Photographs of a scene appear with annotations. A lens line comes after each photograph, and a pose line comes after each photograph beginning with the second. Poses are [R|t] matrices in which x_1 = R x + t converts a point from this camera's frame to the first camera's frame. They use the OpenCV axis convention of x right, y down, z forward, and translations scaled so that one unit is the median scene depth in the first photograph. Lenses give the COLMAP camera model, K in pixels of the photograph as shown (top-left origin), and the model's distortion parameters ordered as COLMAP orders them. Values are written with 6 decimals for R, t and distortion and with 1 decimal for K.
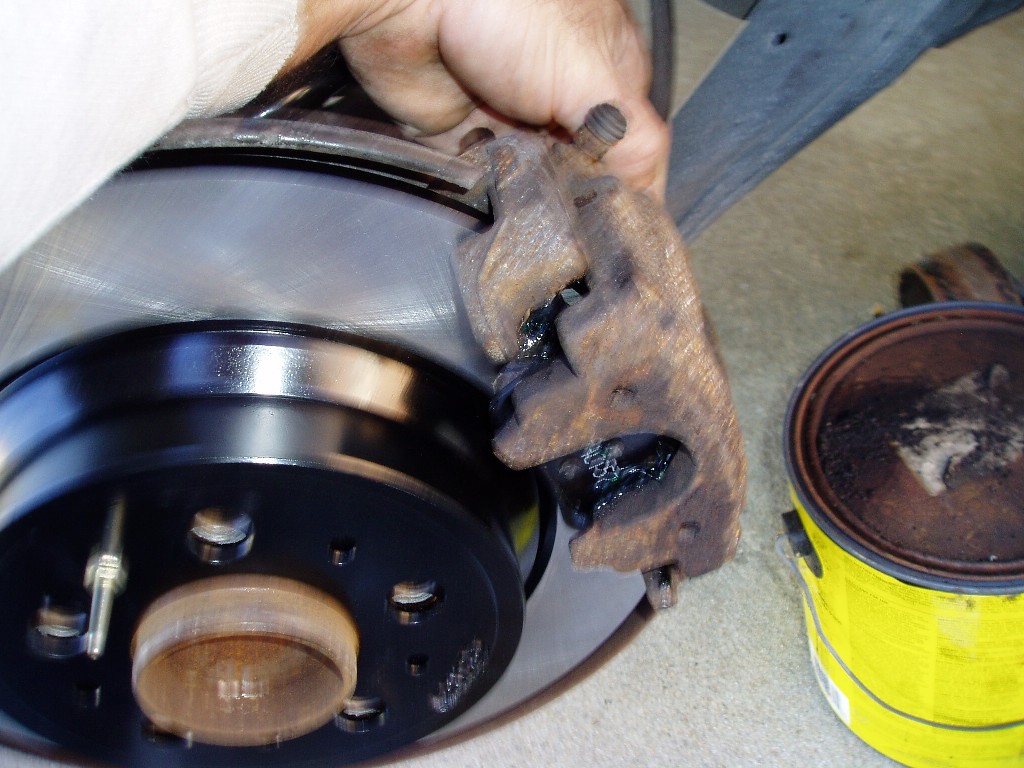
lens RADIAL K [[993.7, 0, 512.1], [0, 993.7, 359.5], [0, 0, 1]] dist [-0.074007, -0.004946]
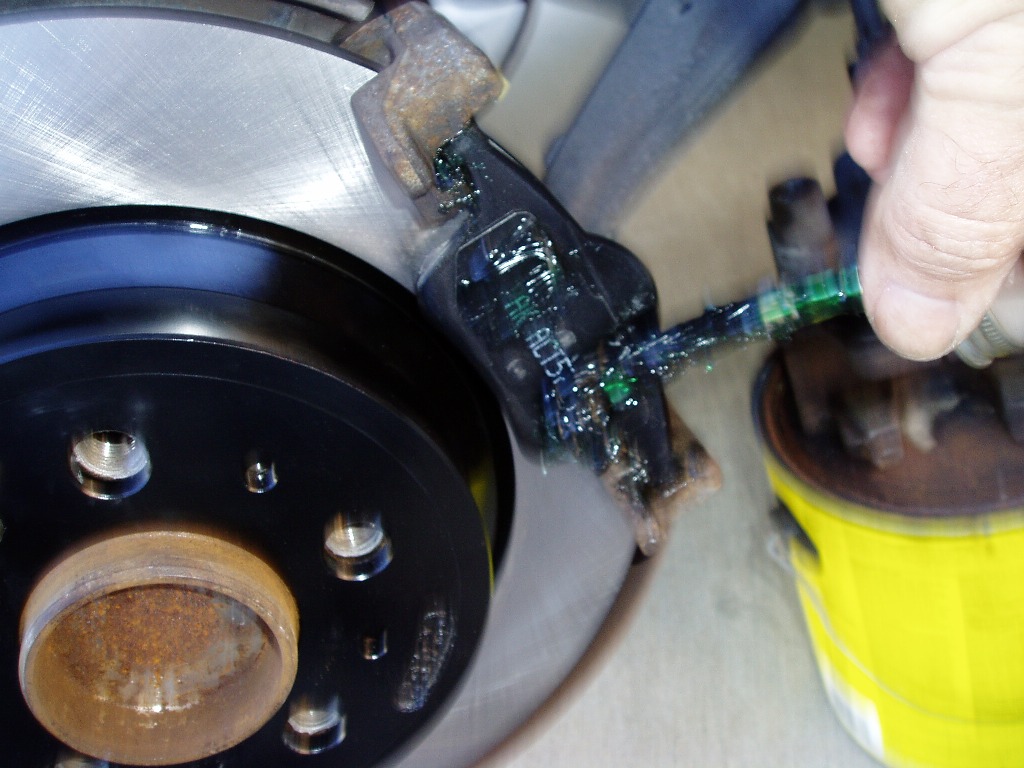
lens RADIAL K [[970.7, 0, 512.0], [0, 970.7, 384.0], [0, 0, 1]] dist [-0.063143, 0.010948]
pose [[0.991845, -0.116932, 0.050707, 0.006328], [0.124185, 0.976149, -0.178079, 0.275888], [-0.028674, 0.182924, 0.982709, 0.159790]]
